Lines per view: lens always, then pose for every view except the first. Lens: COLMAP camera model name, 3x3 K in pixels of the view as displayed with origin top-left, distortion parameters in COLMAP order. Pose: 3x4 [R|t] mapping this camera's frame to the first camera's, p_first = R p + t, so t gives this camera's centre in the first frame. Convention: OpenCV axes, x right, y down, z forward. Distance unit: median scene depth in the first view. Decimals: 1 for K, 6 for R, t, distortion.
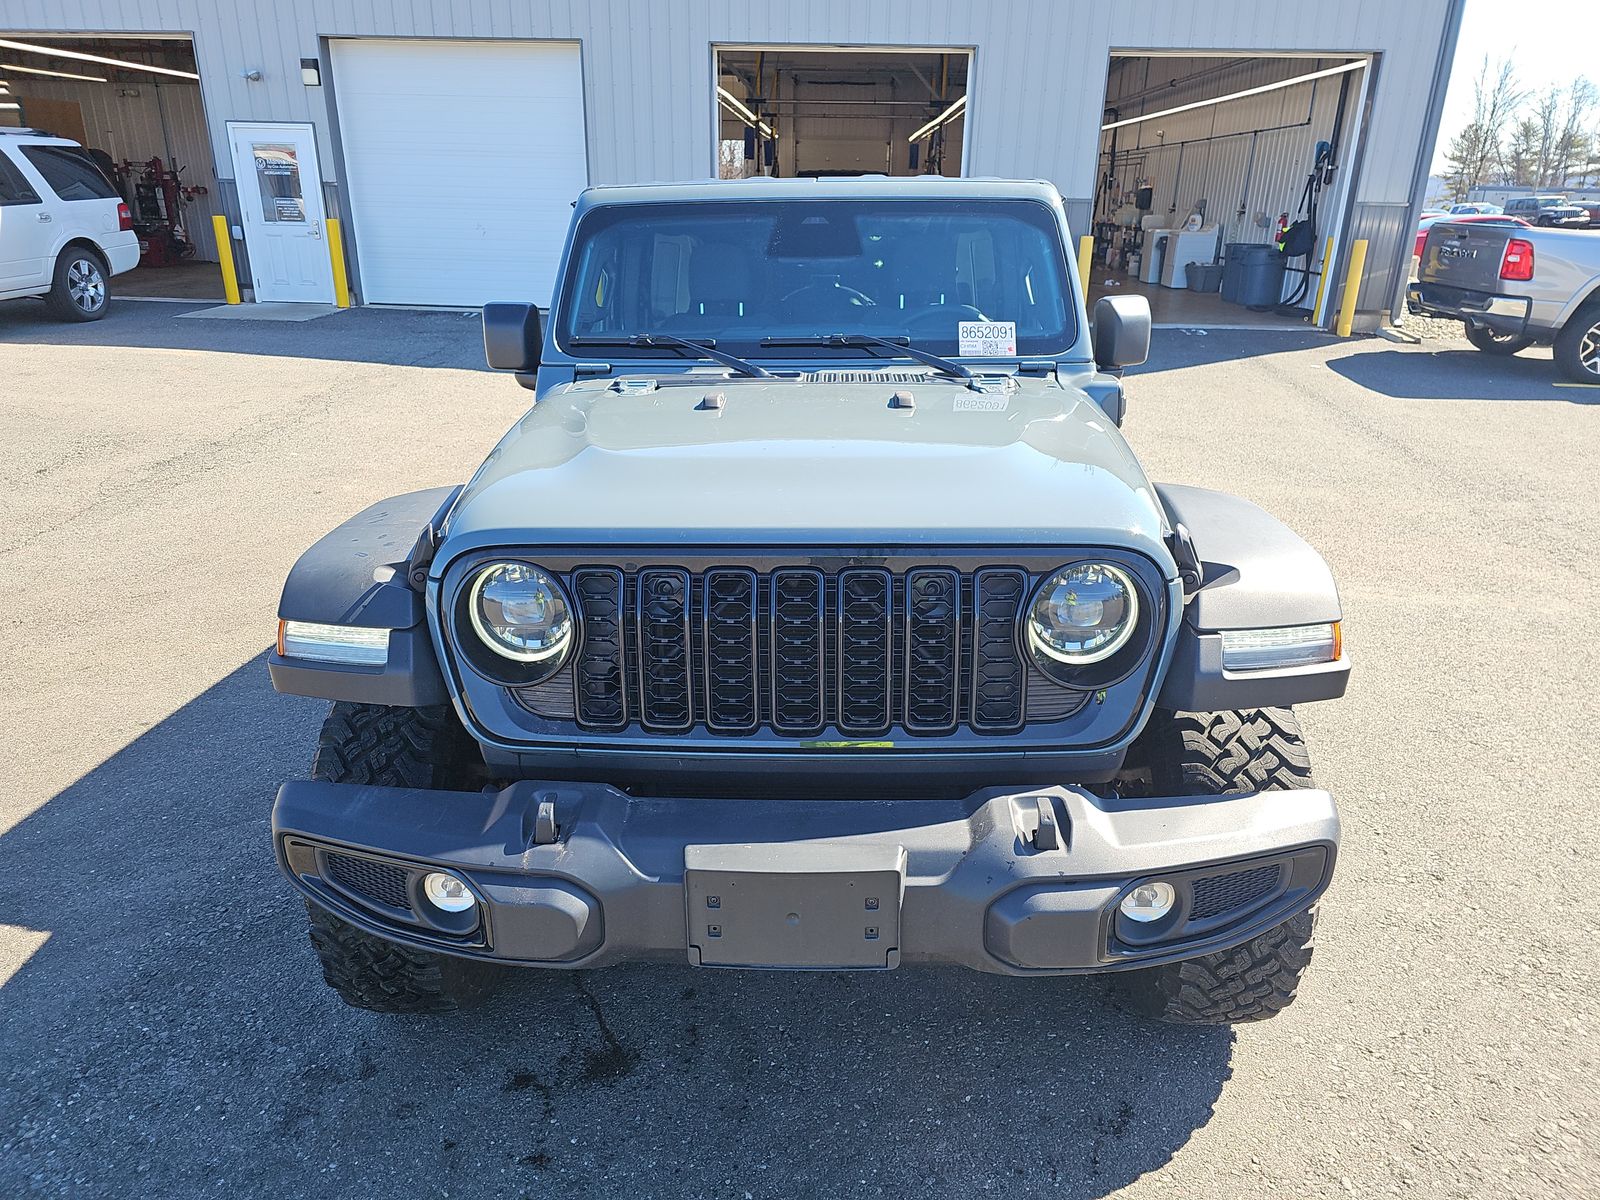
lens RADIAL K [[1041.4, 0, 800.0], [0, 1041.4, 600.0], [0, 0, 1]] dist [0.017925, -0.016253]
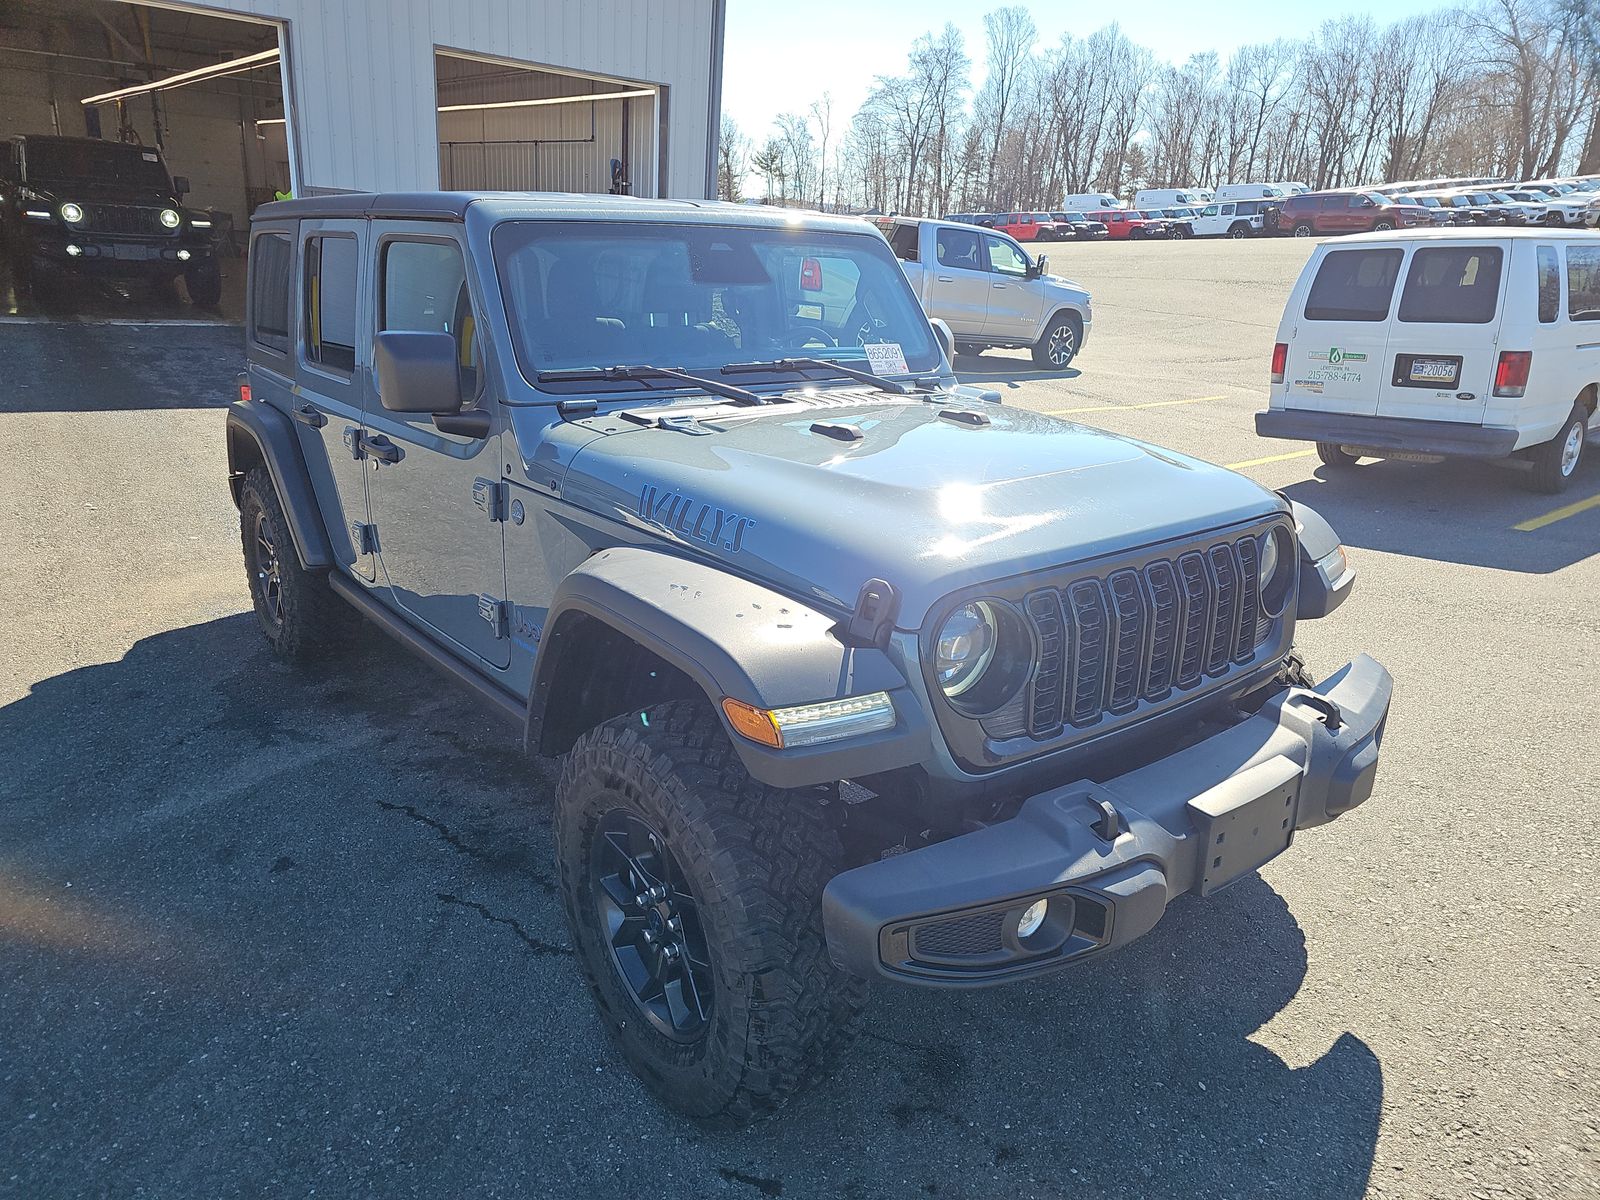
lens RADIAL K [[1043.9, 0, 802.9], [0, 1043.9, 622.6], [0, 0, 1]] dist [0.006955, 0.002372]
pose [[0.768888, -0.185253, 0.611957, -0.134408], [0.172096, 0.981747, 0.080969, -0.016265], [-0.615787, 0.043060, 0.786735, 0.037396]]
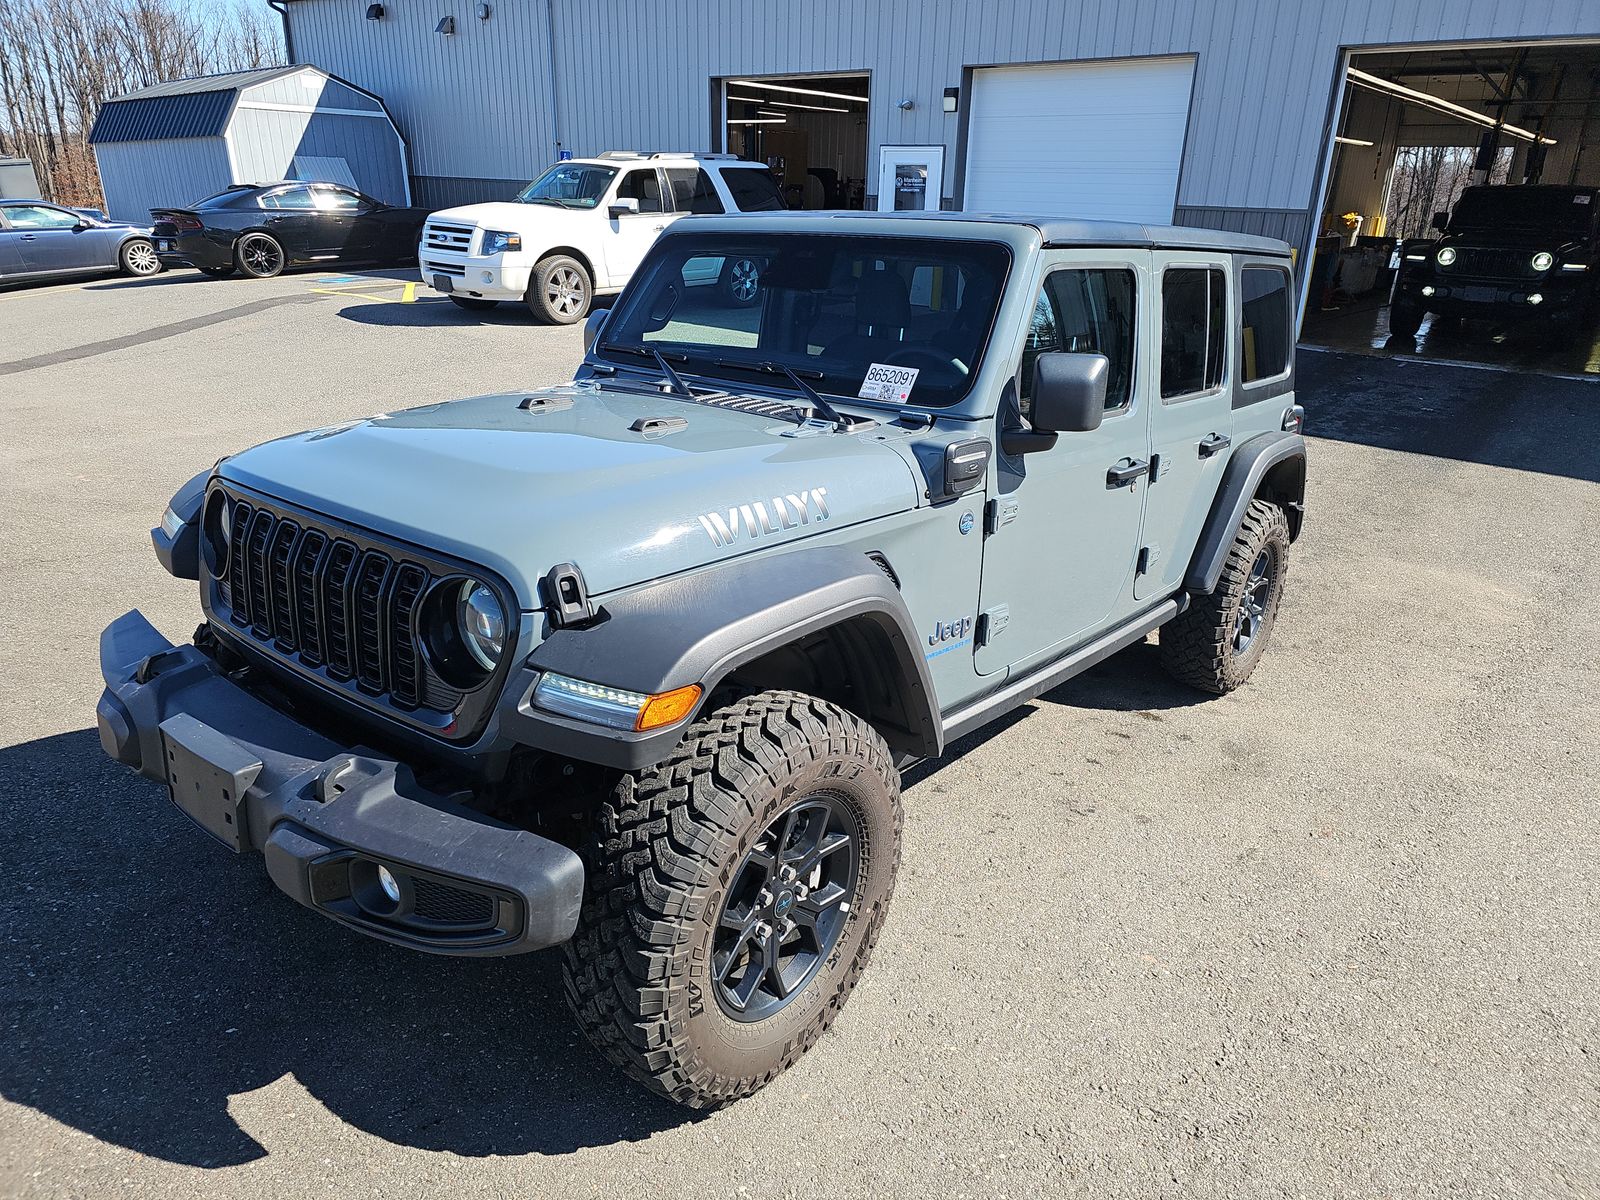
lens RADIAL K [[1041.4, 0, 800.0], [0, 1041.4, 600.0], [0, 0, 1]] dist [0.017925, -0.016253]
pose [[0.799758, 0.223083, -0.557334, 0.147514], [-0.228757, 0.971593, 0.060638, -0.020068], [0.555029, 0.078998, 0.828071, 0.035996]]
